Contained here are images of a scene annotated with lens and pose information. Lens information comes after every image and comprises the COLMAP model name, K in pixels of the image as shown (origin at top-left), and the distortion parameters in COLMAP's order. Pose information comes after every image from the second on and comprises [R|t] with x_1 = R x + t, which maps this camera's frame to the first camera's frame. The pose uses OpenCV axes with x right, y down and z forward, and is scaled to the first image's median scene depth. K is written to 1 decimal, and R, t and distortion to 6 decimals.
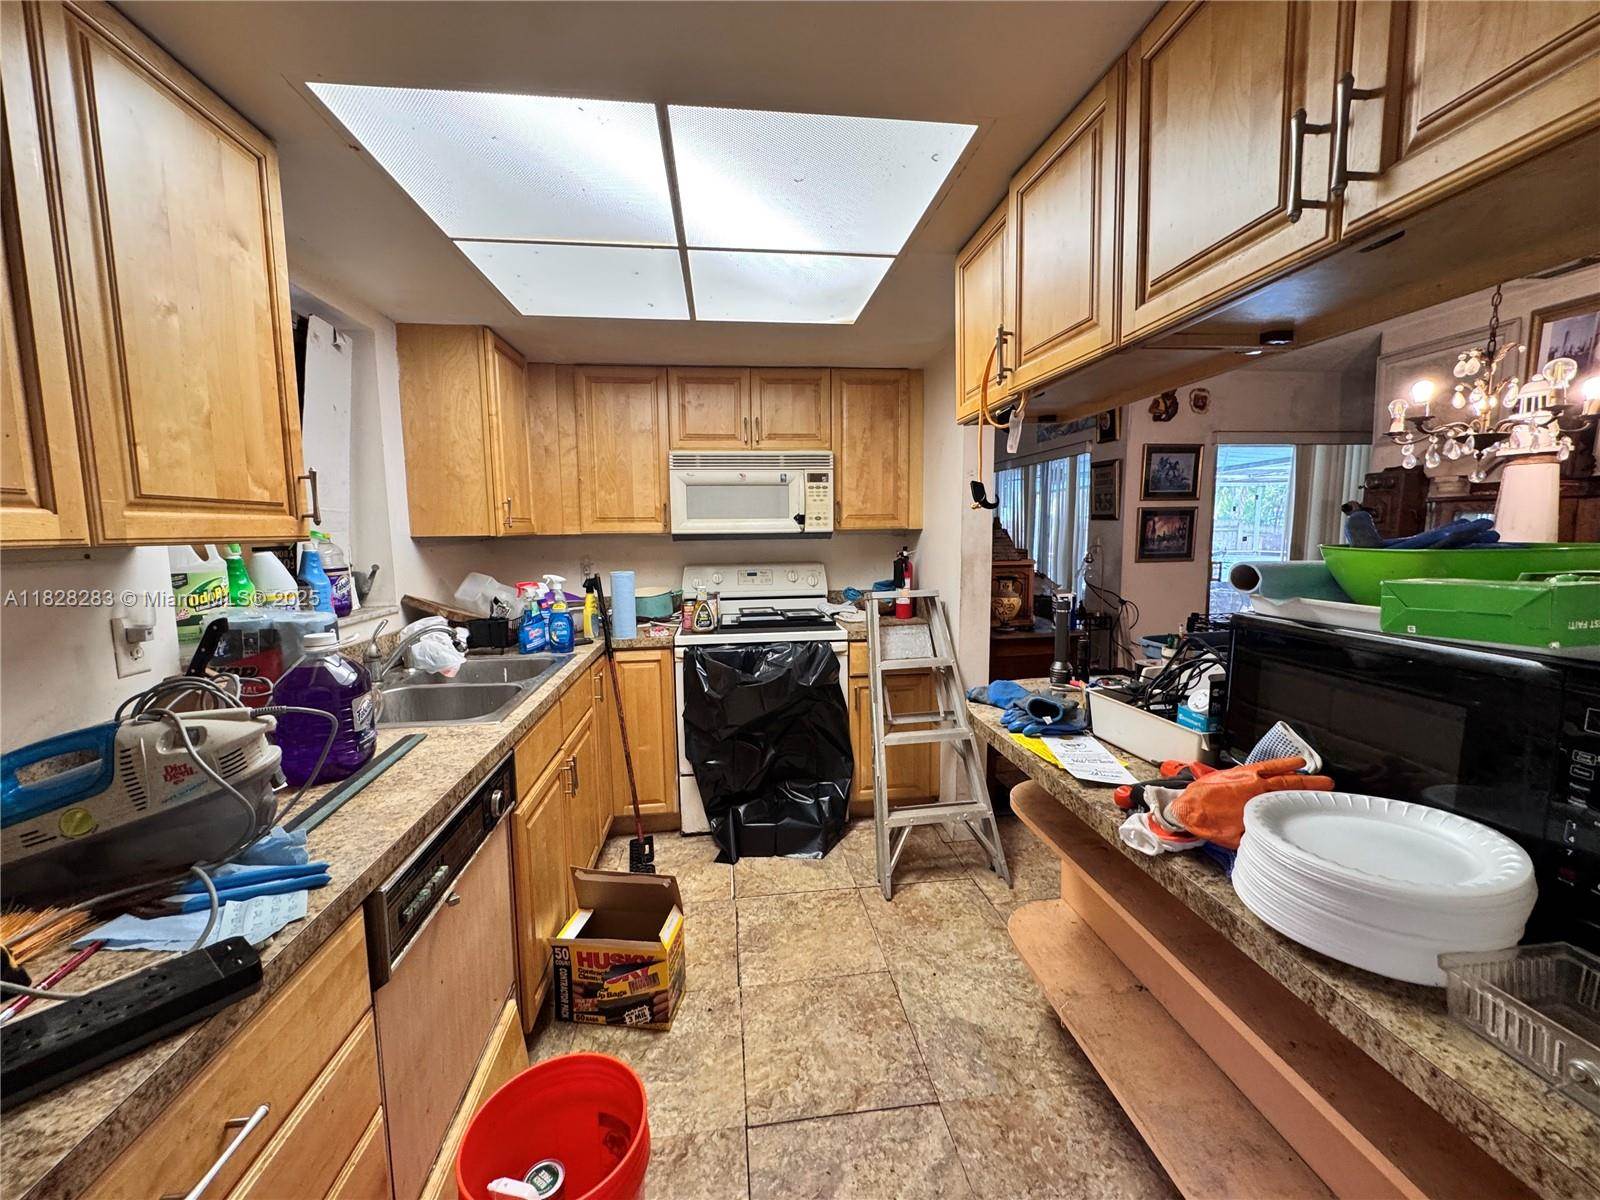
lens RADIAL K [[636.7, 0, 802.6], [0, 636.7, 598.2], [0, 0, 1]] dist [-0.004537, 0.000724]
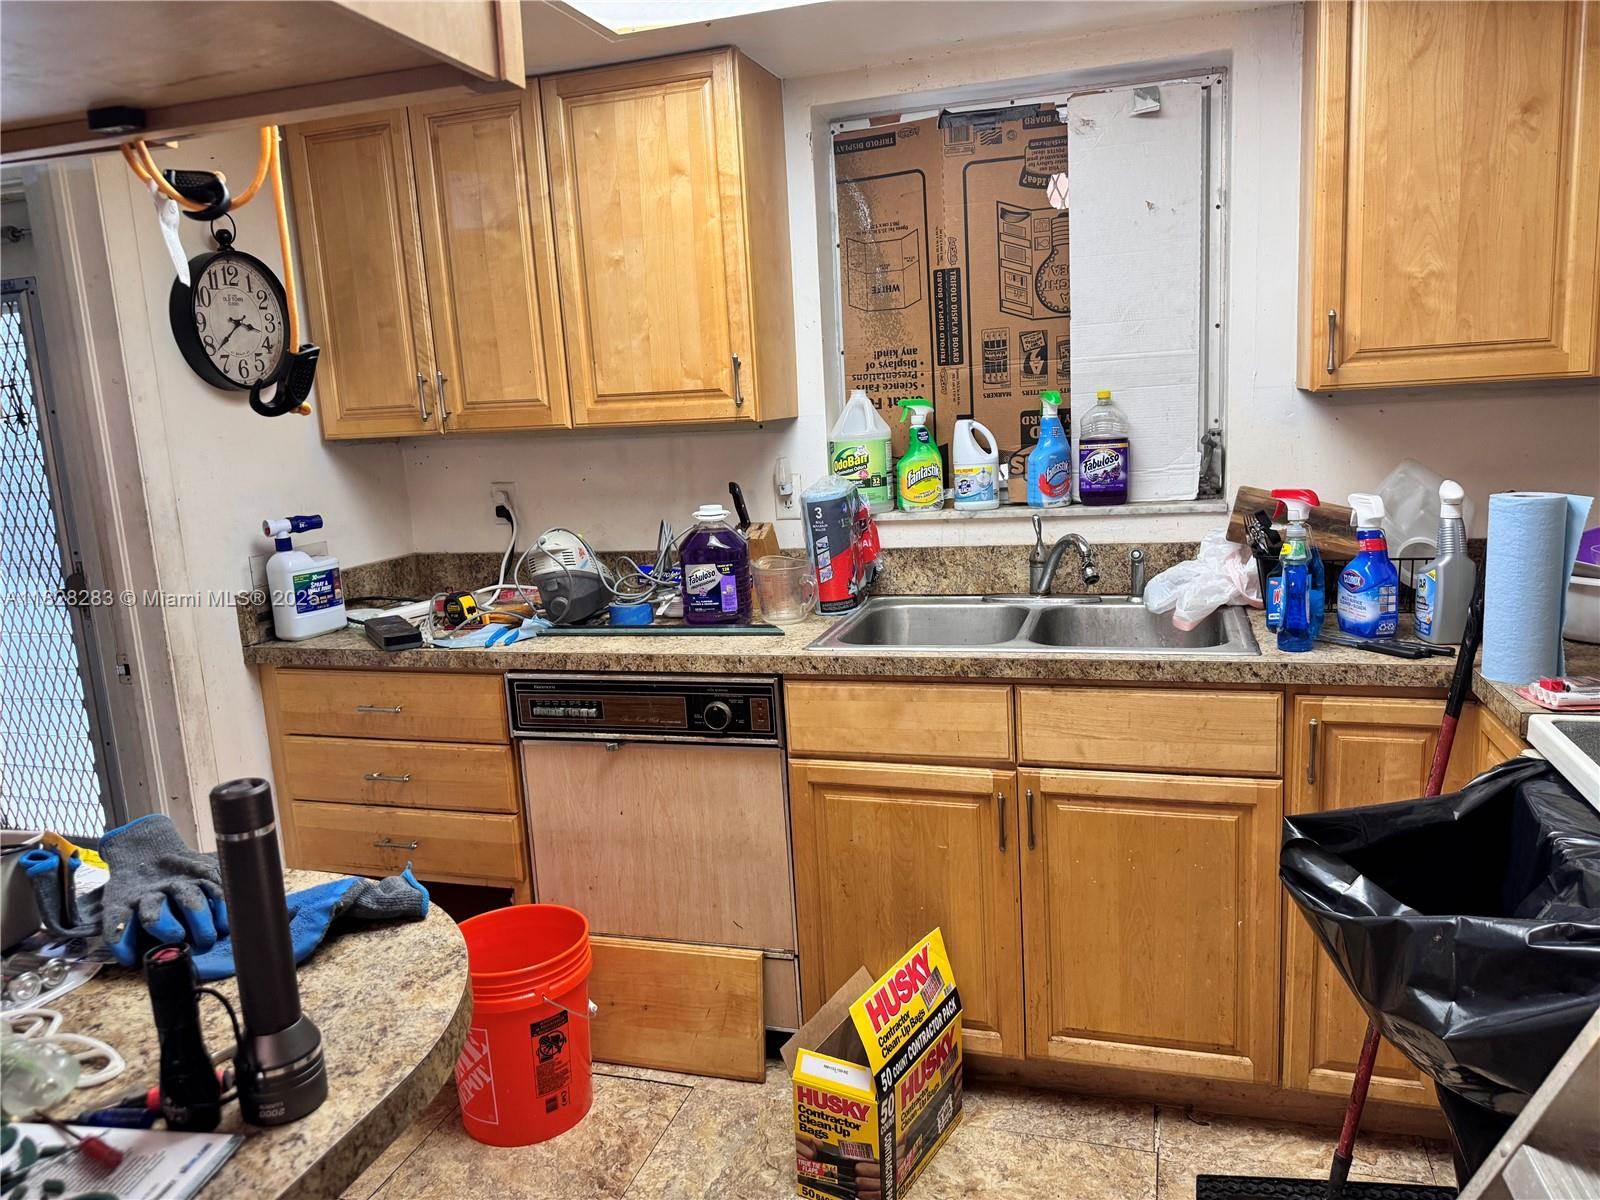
lens RADIAL K [[1144.8, 0, 801.1], [0, 1144.8, 603.8], [0, 0, 1]] dist [0.076796, -0.011782]
pose [[-0.413455, 0.195085, -0.889380, 1.040037], [-0.038981, 0.972090, 0.231349, -0.253156], [0.909690, 0.130321, -0.394311, 1.966731]]
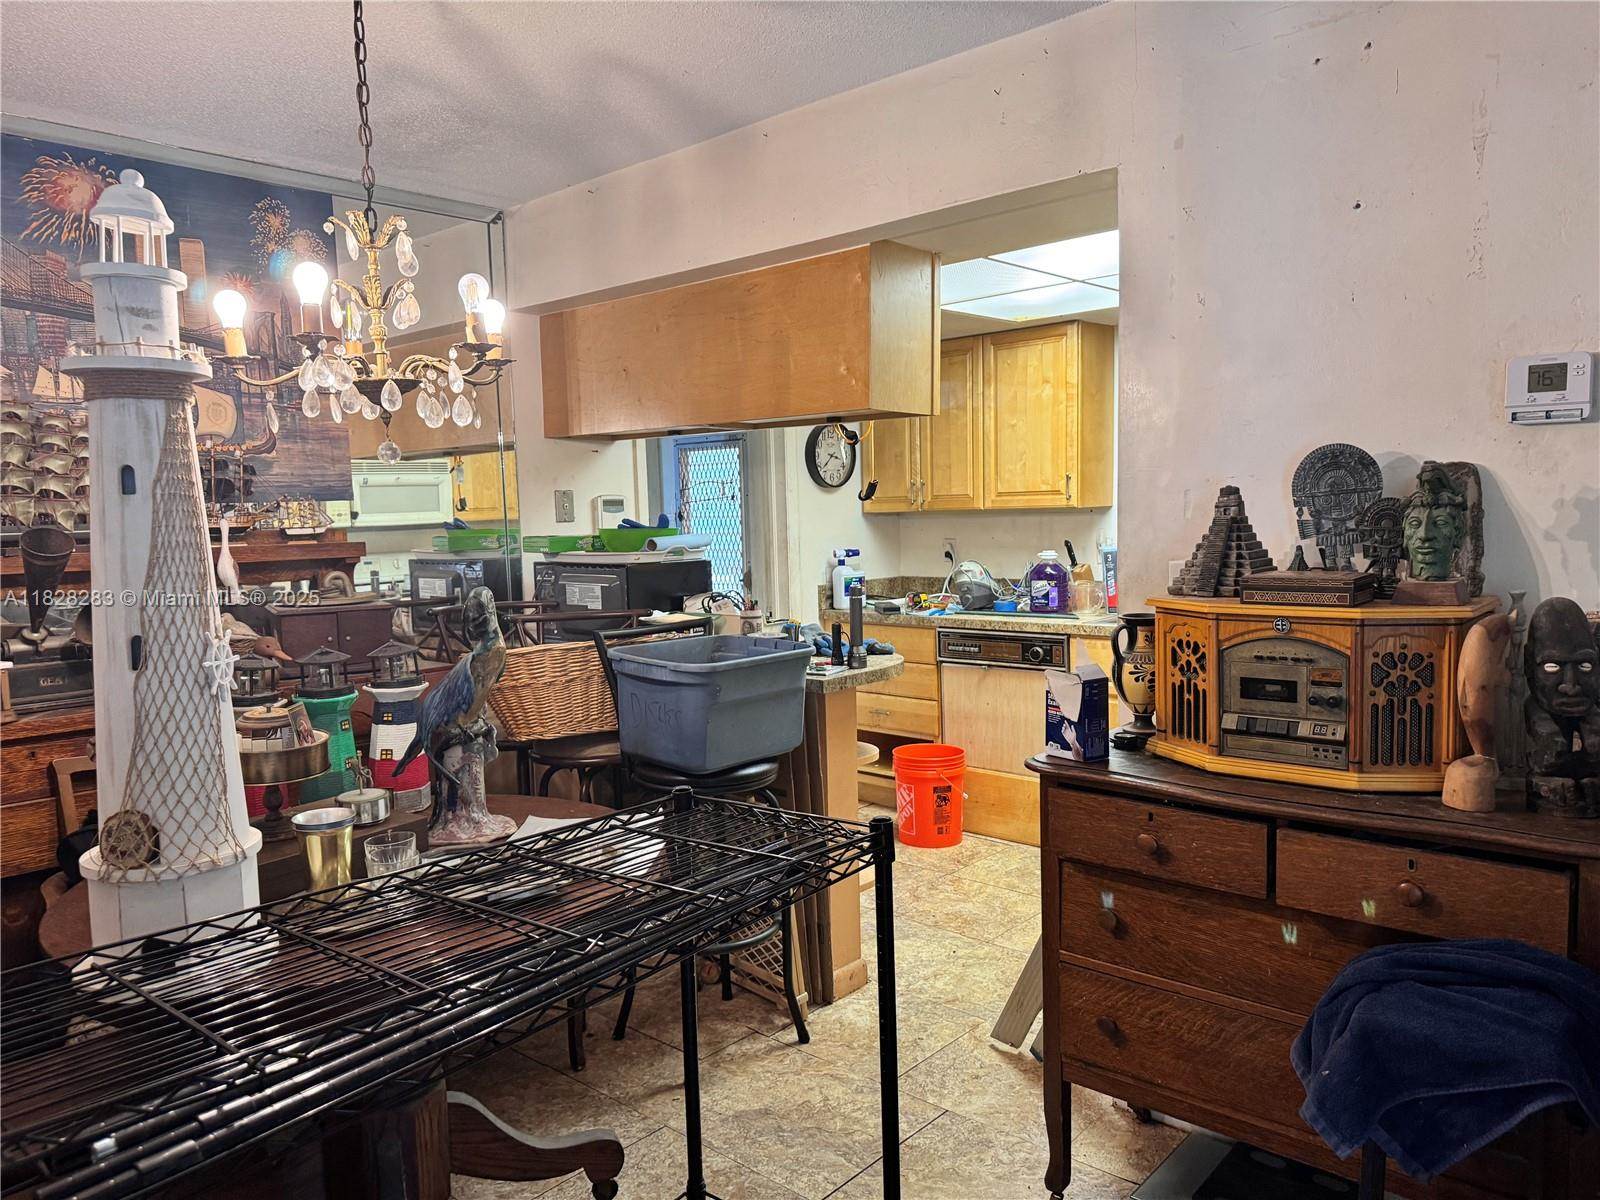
lens RADIAL K [[1144.8, 0, 793.7], [0, 1144.8, 604.9], [0, 0, 1]] dist [0.076796, -0.011782]
pose [[-0.754841, 0.086905, -0.650125, 2.492087], [-0.034275, 0.984603, 0.171412, -0.406908], [0.655011, 0.151672, -0.740240, 3.368944]]
